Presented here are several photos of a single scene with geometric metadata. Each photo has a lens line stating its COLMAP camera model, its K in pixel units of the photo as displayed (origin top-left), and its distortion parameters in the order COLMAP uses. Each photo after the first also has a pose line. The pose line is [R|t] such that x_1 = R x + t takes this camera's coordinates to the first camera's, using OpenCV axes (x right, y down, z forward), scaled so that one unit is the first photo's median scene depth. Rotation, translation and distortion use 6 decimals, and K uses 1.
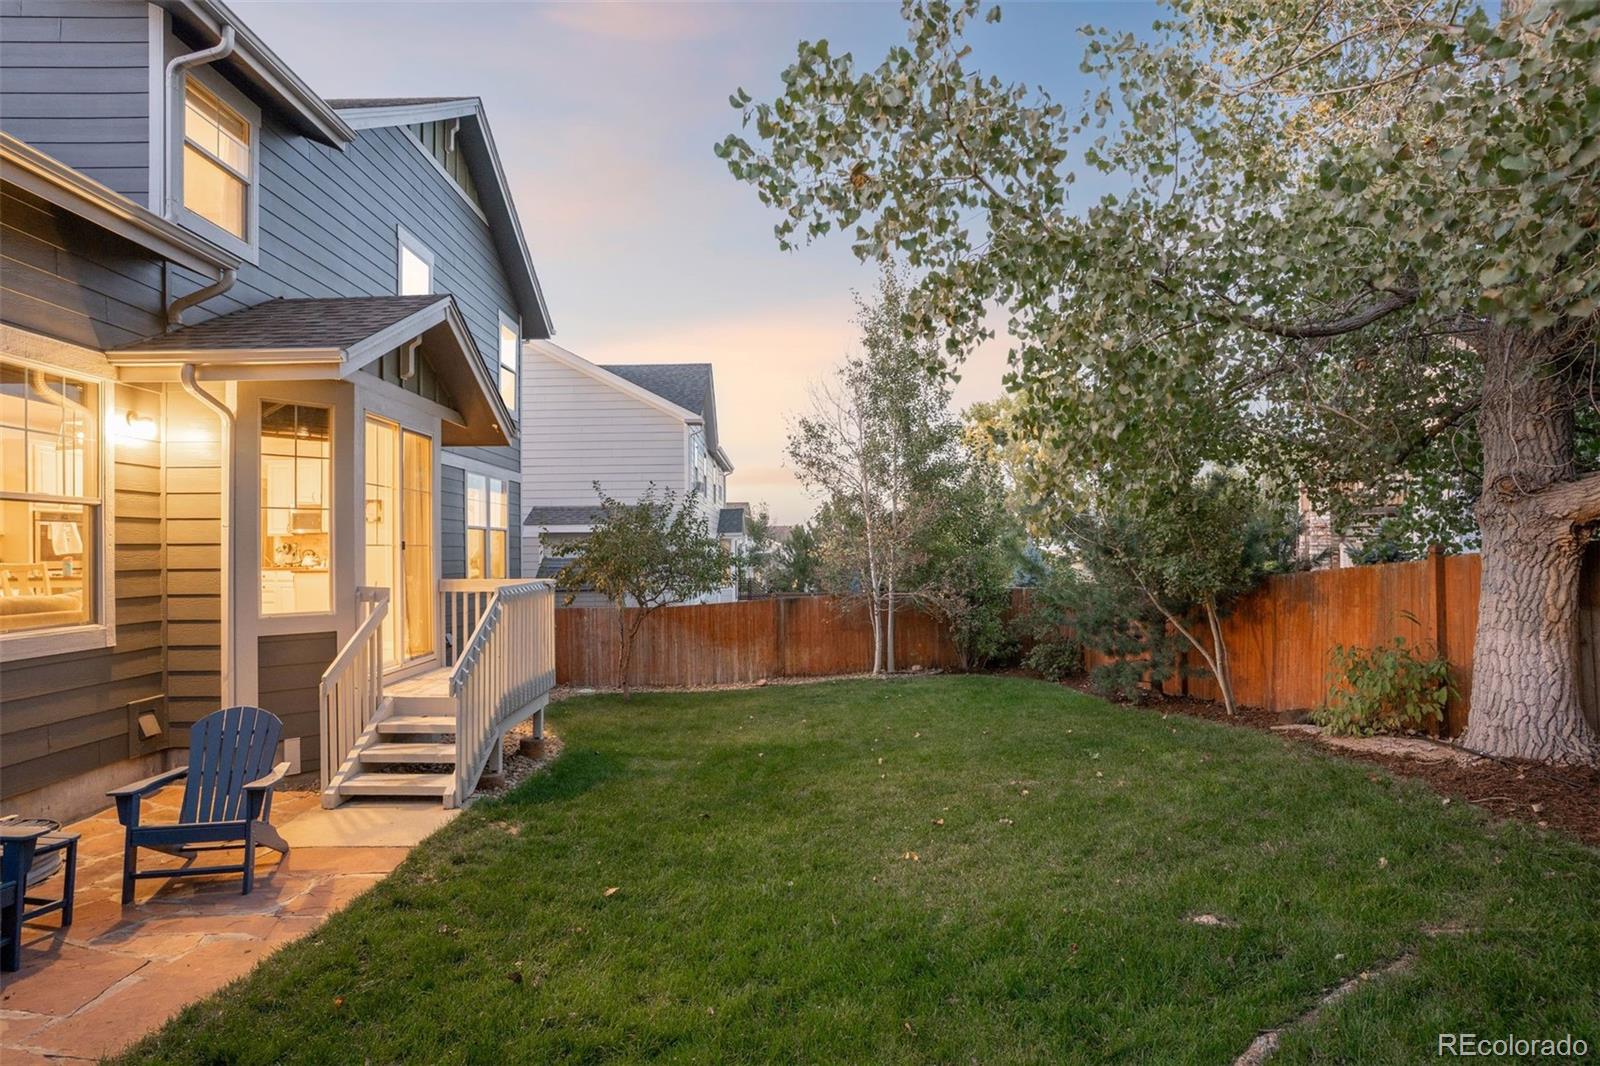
lens RADIAL K [[835.8, 0, 800.0], [0, 835.8, 533.0], [0, 0, 1]] dist [0.002269, 0.012017]
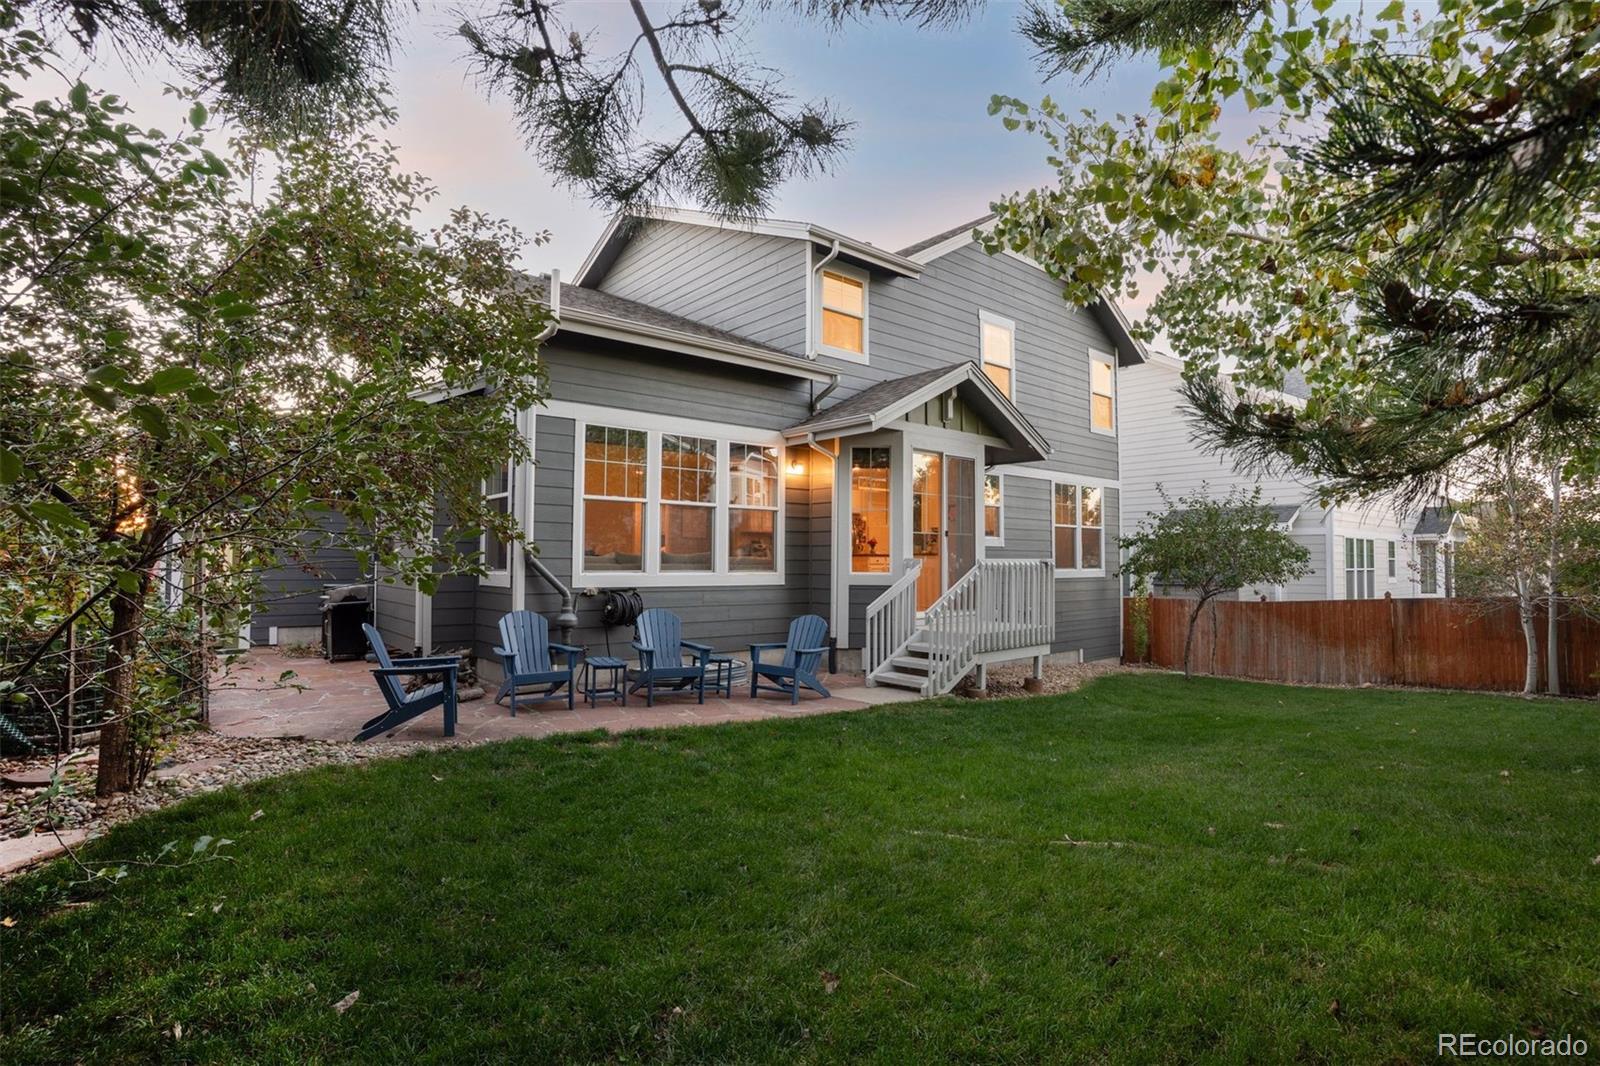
lens RADIAL K [[766.7, 0, 800.0], [0, 766.7, 533.0], [0, 0, 1]] dist [-0.001256, -0.000081]
pose [[0.643320, -0.009313, -0.765541, 0.463540], [0.003890, 0.999953, -0.008896, 0.029247], [0.765588, 0.002745, 0.643326, -0.085440]]
